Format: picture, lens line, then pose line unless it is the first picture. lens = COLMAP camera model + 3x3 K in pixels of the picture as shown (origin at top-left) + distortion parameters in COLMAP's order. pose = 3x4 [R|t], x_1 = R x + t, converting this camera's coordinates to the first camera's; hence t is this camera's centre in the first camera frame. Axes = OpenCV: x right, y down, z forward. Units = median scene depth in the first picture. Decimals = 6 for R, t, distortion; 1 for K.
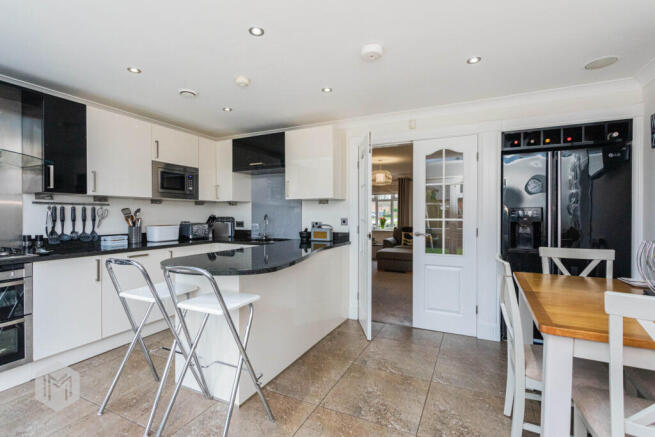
lens RADIAL K [[306.7, 0, 327.5], [0, 306.7, 218.5], [0, 0, 1]] dist [0.001426, 0.000114]
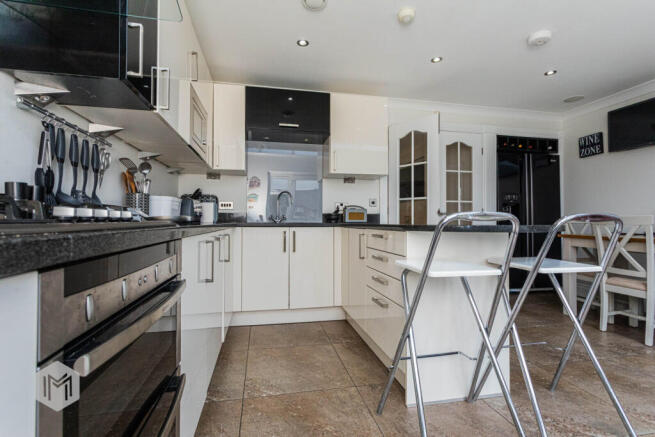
lens RADIAL K [[306.7, 0, 327.5], [0, 306.7, 218.5], [0, 0, 1]] dist [0.001426, 0.000114]
pose [[0.785343, 0.008261, 0.619006, -0.716630], [0.004834, 0.999799, -0.019476, 0.084966], [-0.619042, 0.018287, 0.785145, 0.376030]]
